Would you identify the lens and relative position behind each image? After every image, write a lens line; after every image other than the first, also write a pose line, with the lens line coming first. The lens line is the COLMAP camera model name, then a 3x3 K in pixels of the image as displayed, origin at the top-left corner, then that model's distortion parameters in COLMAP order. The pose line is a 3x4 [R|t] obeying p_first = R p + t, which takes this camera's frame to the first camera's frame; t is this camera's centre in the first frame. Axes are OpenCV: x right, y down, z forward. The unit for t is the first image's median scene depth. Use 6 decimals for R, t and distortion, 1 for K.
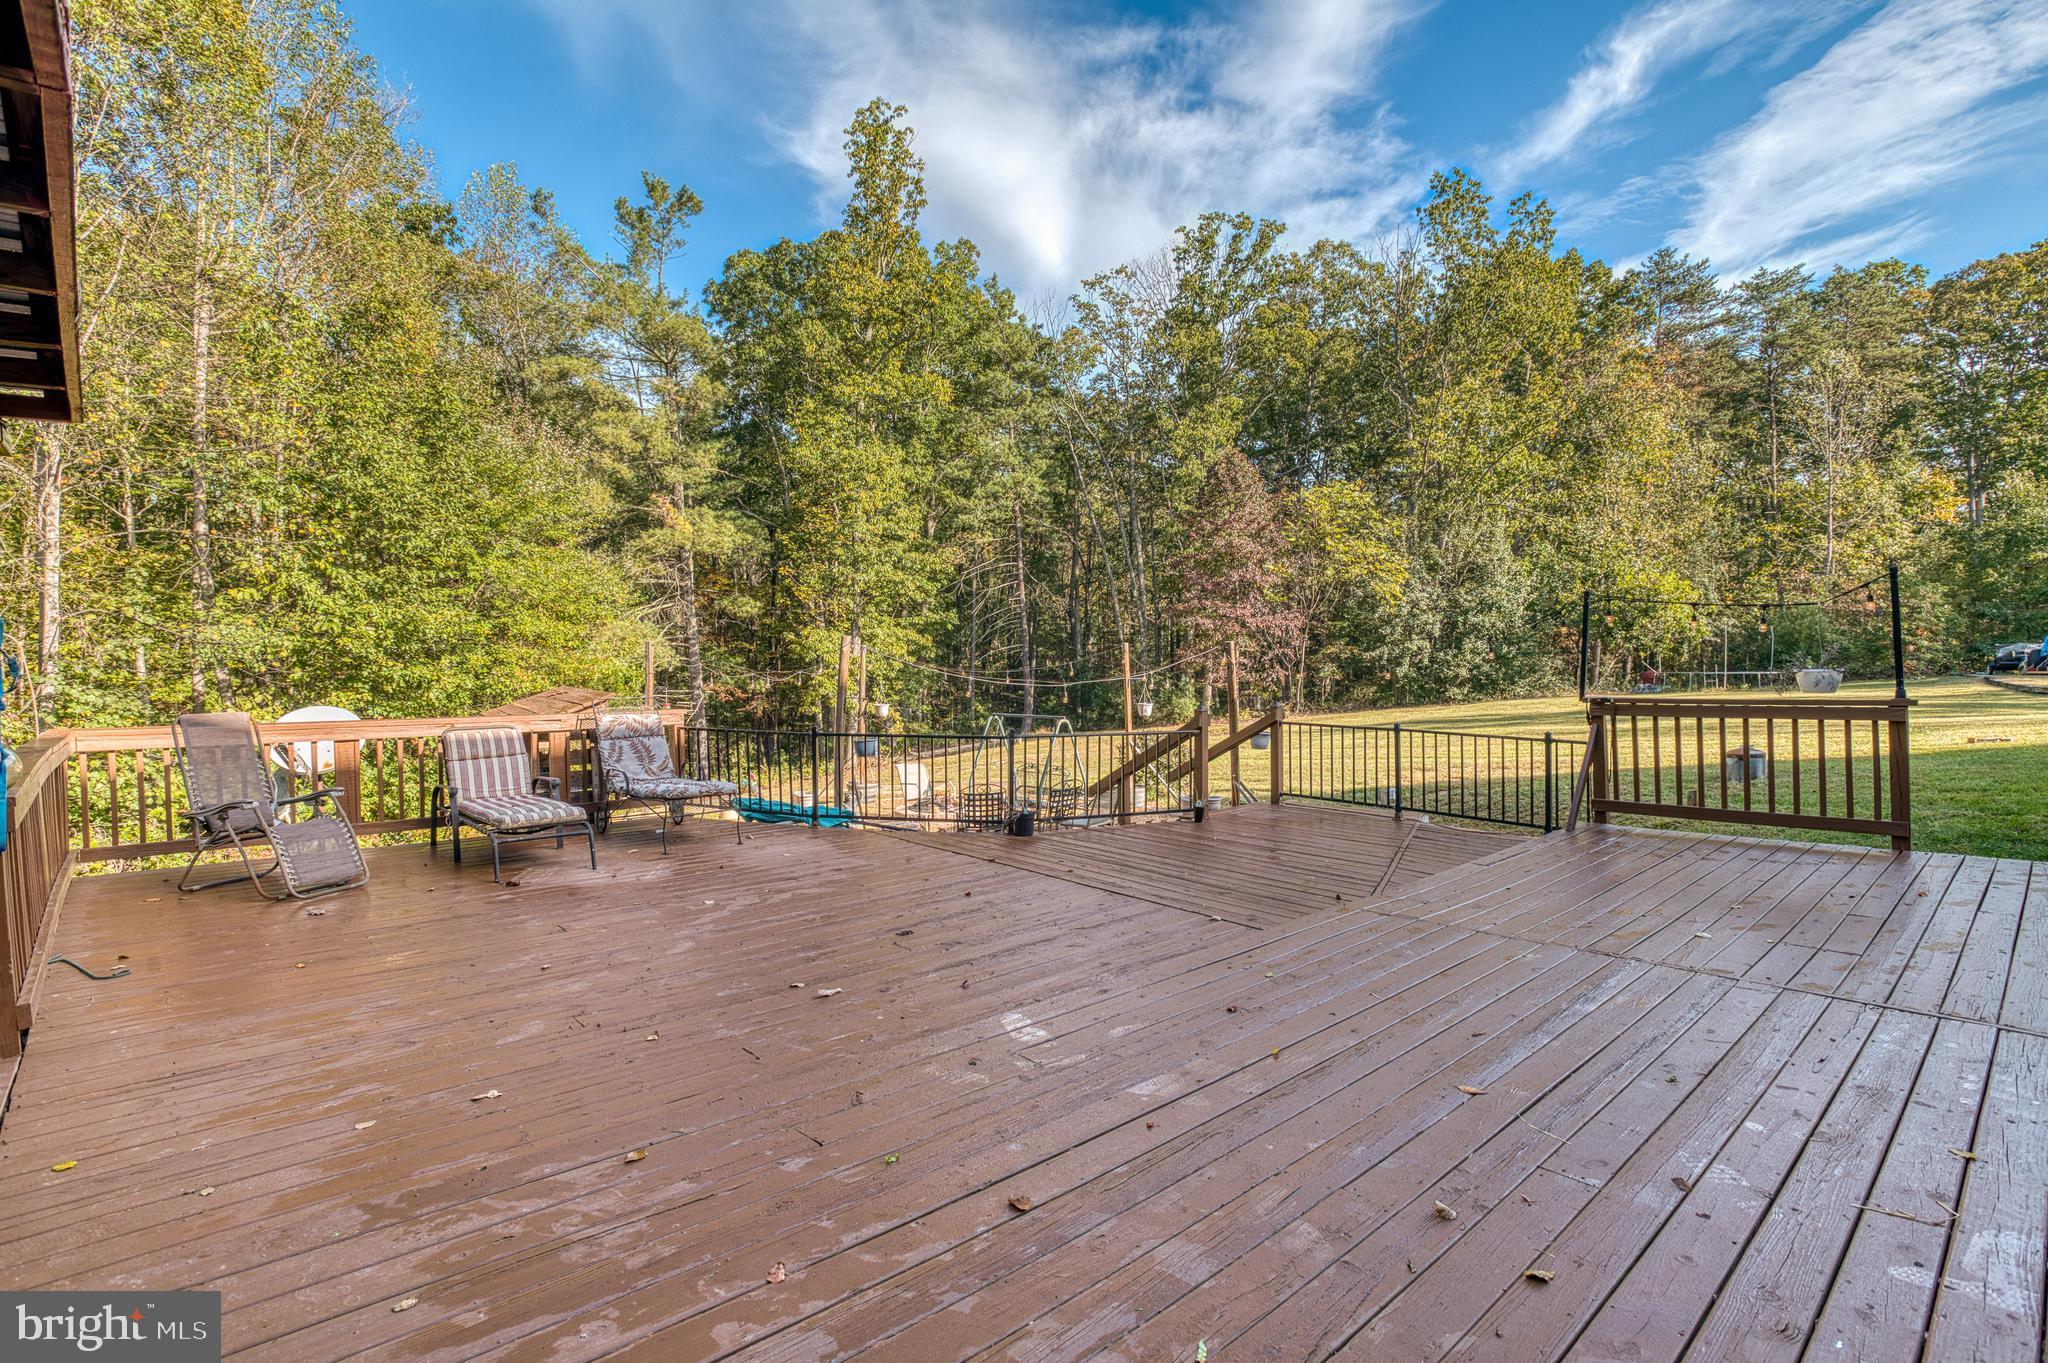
lens RADIAL K [[1004.1, 0, 1039.6], [0, 1004.1, 692.2], [0, 0, 1]] dist [-0.032083, 0.015101]
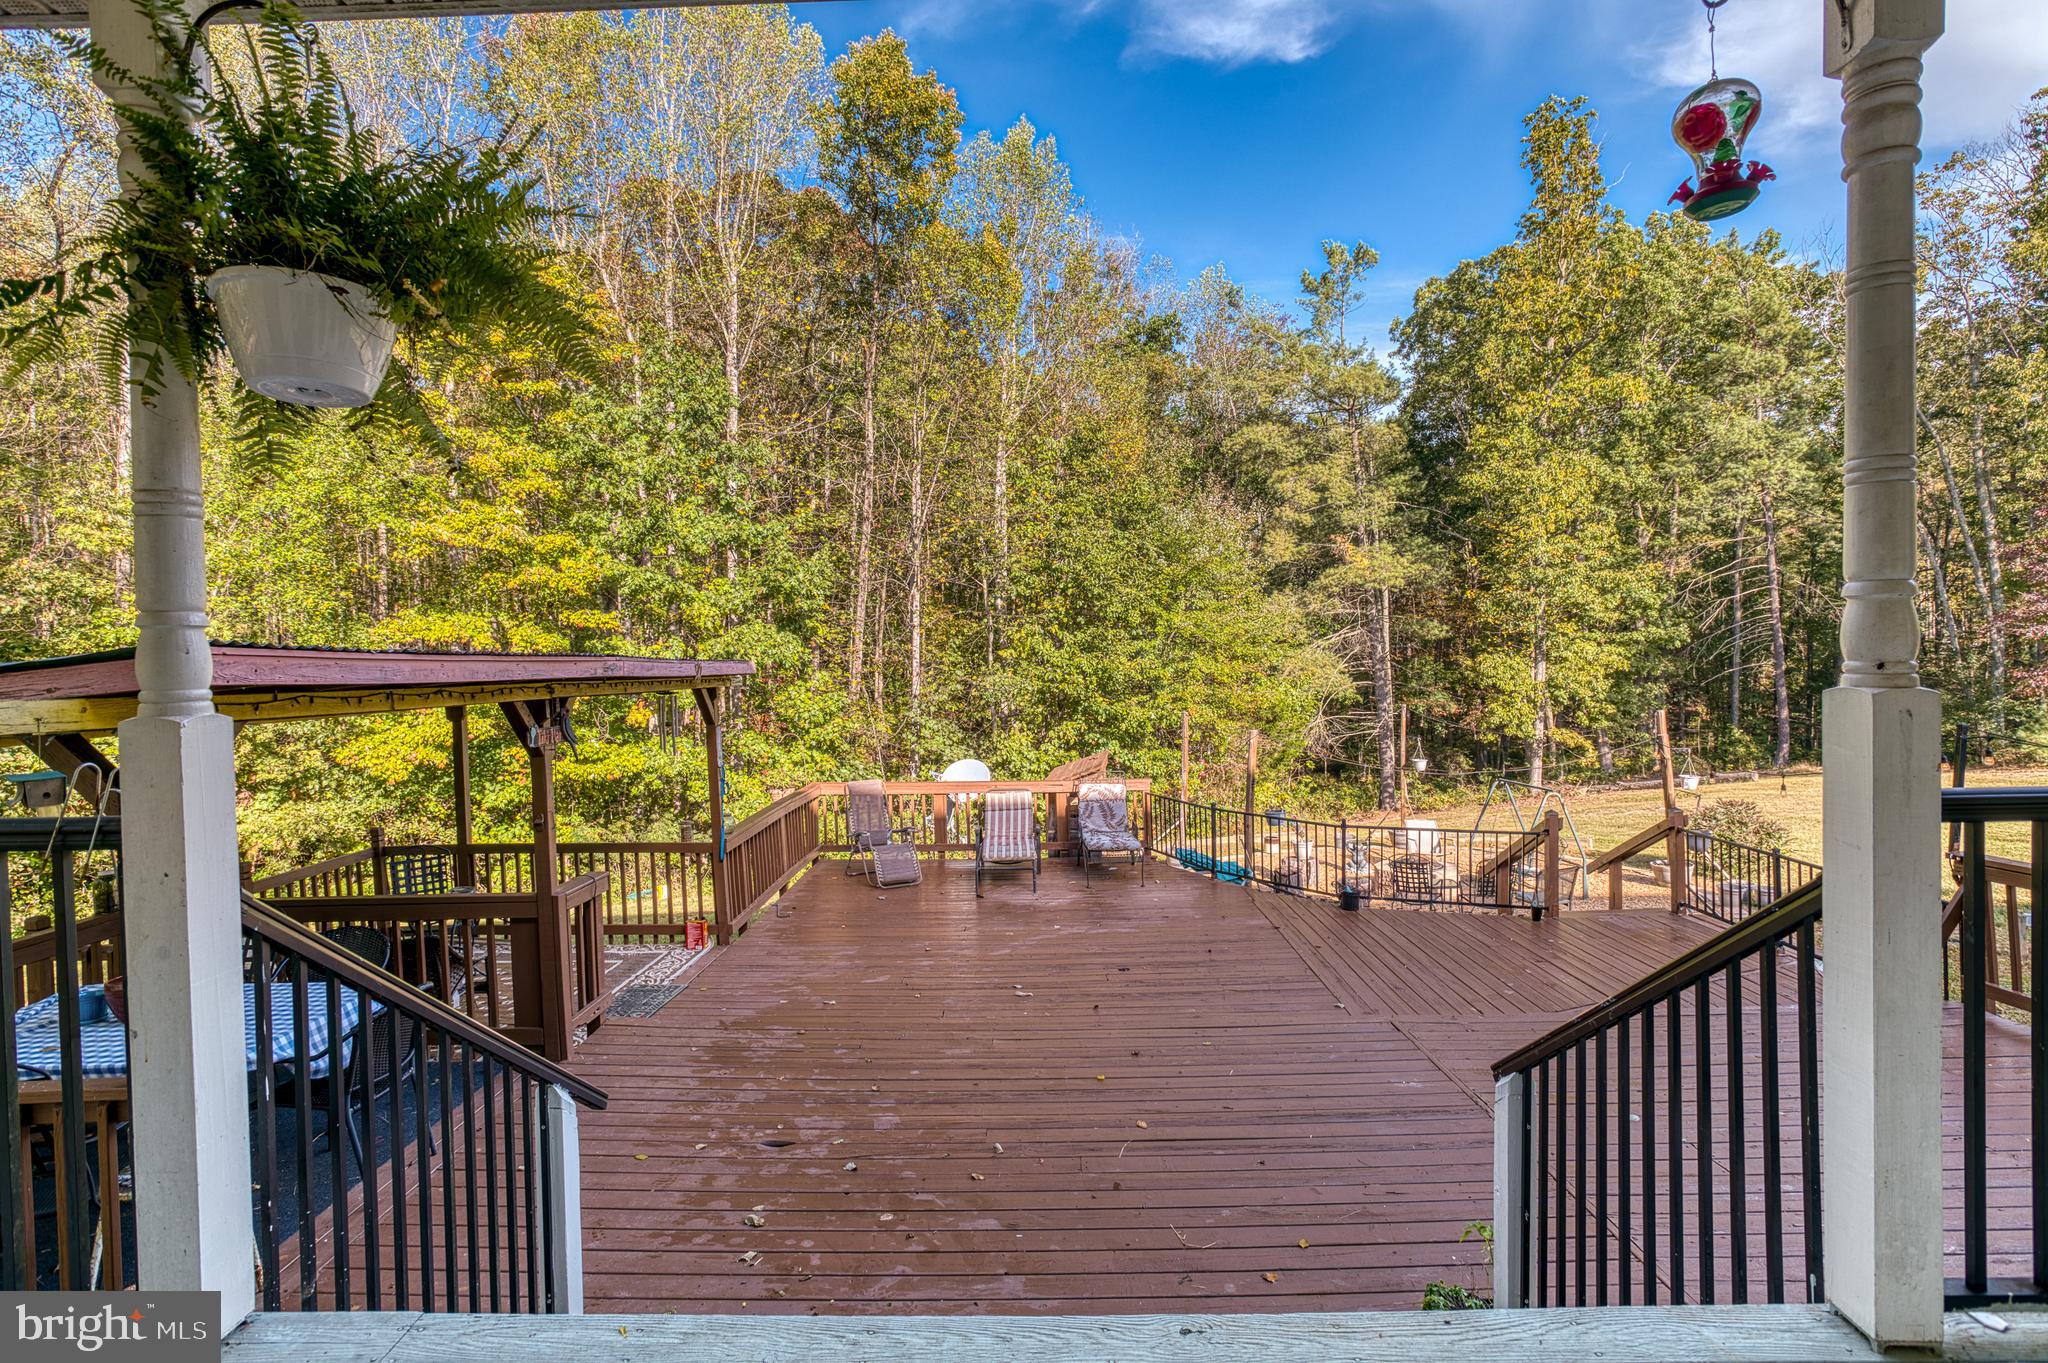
lens RADIAL K [[1004.1, 0, 1021.6], [0, 1004.1, 685.4], [0, 0, 1]] dist [-0.032083, 0.015101]
pose [[0.735144, 0.003671, -0.677902, 0.105263], [-0.011015, 0.999918, -0.006531, -0.023677], [0.677822, 0.012269, 0.735124, -0.028335]]
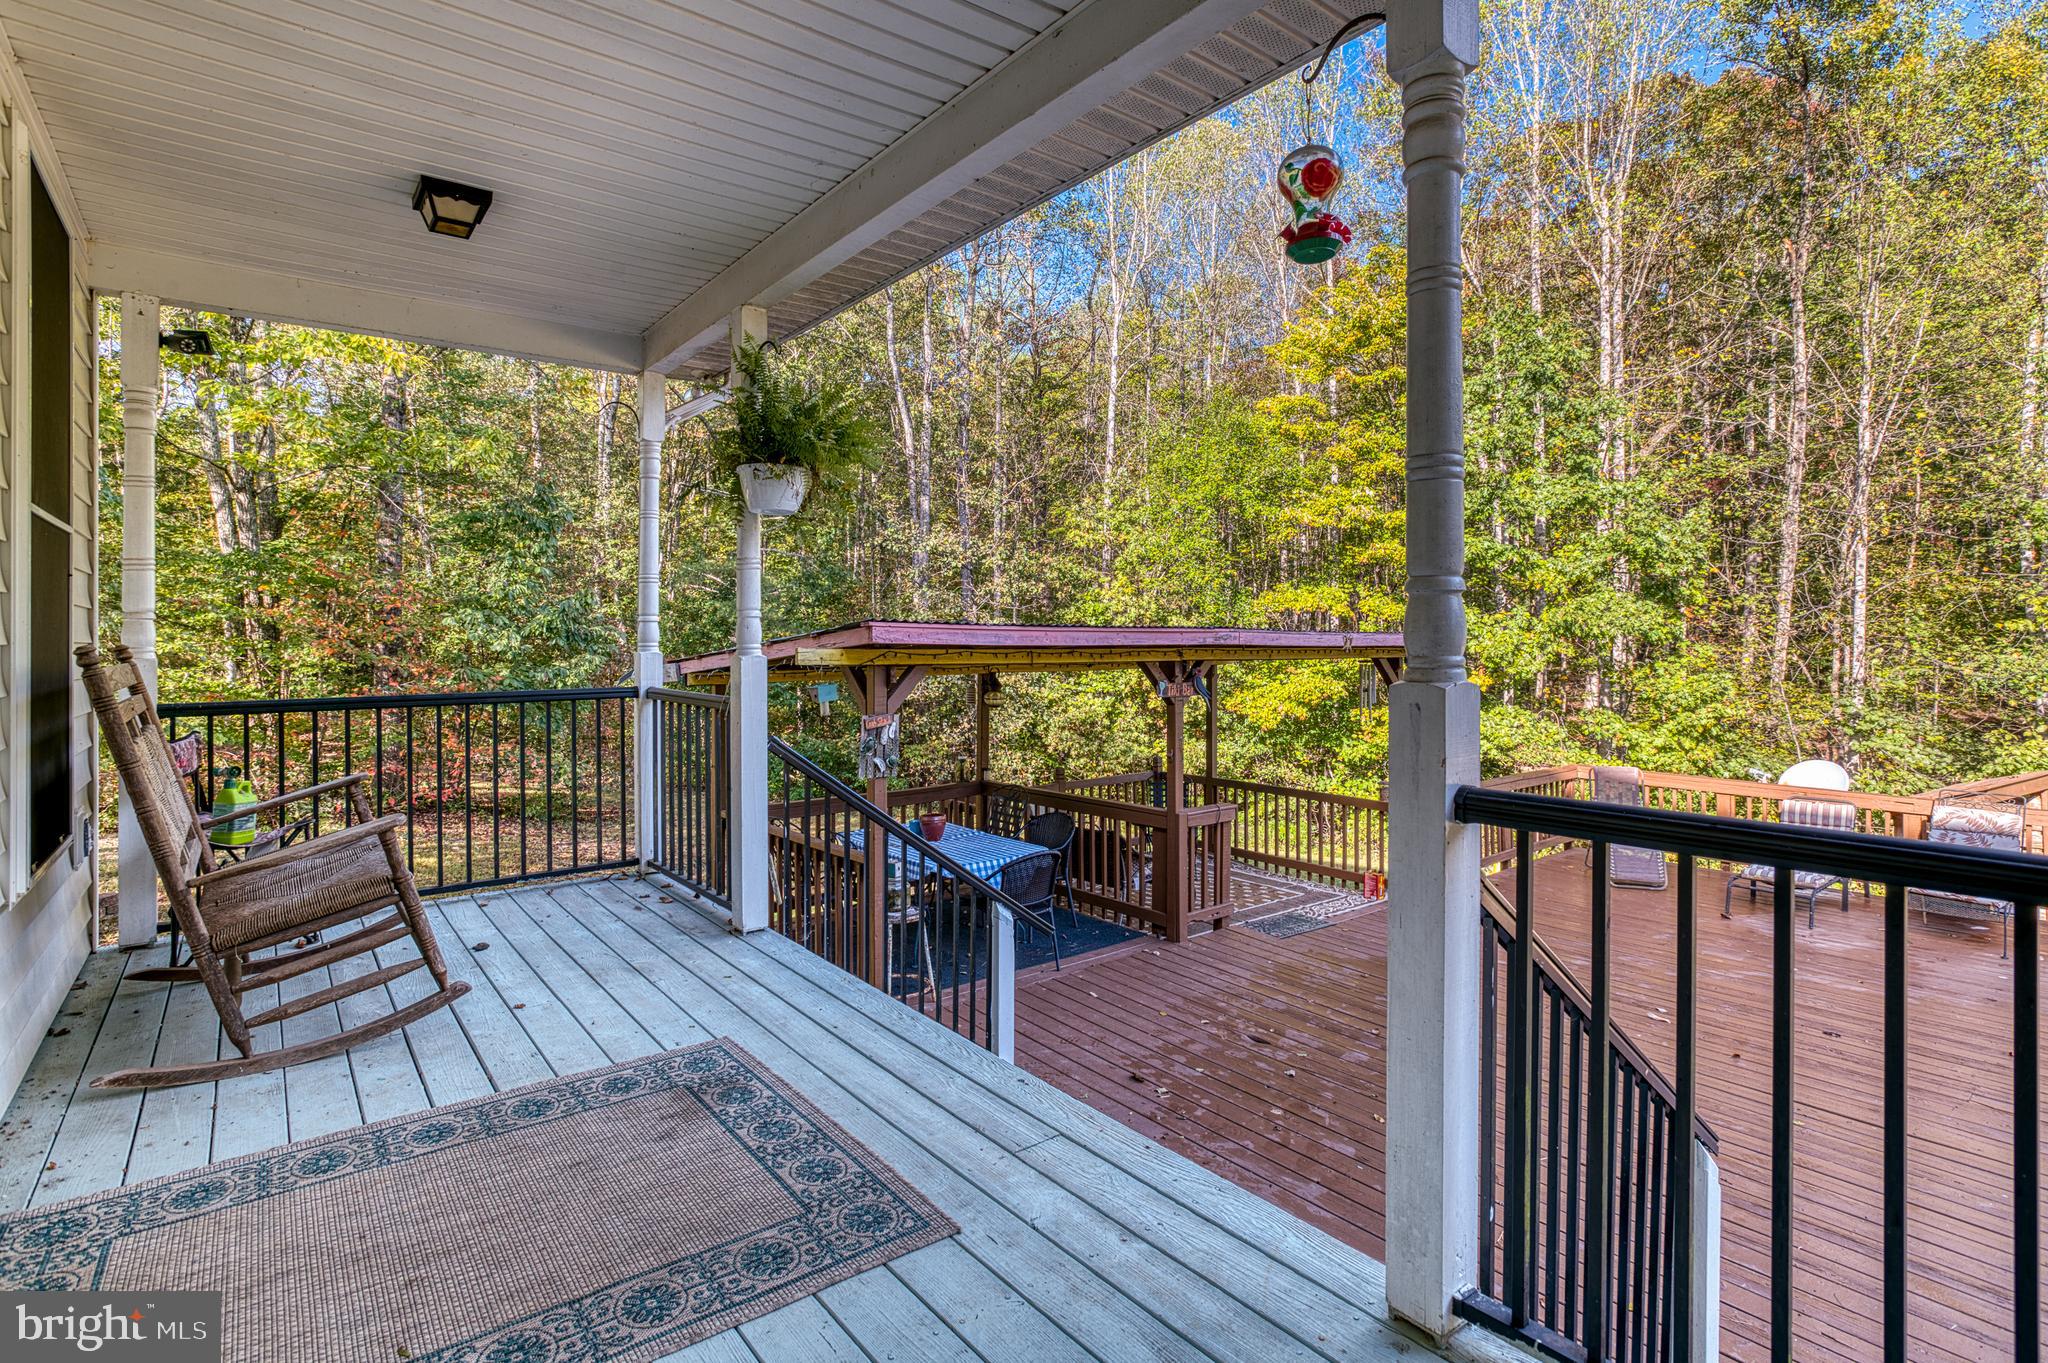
lens RADIAL K [[1004.1, 0, 1009.1], [0, 1004.1, 670.5], [0, 0, 1]] dist [-0.032083, 0.015101]
pose [[-0.055884, 0.034003, -0.997858, 0.146353], [-0.043757, 0.998376, 0.036471, -0.025627], [0.997478, 0.045701, -0.054305, 0.010716]]
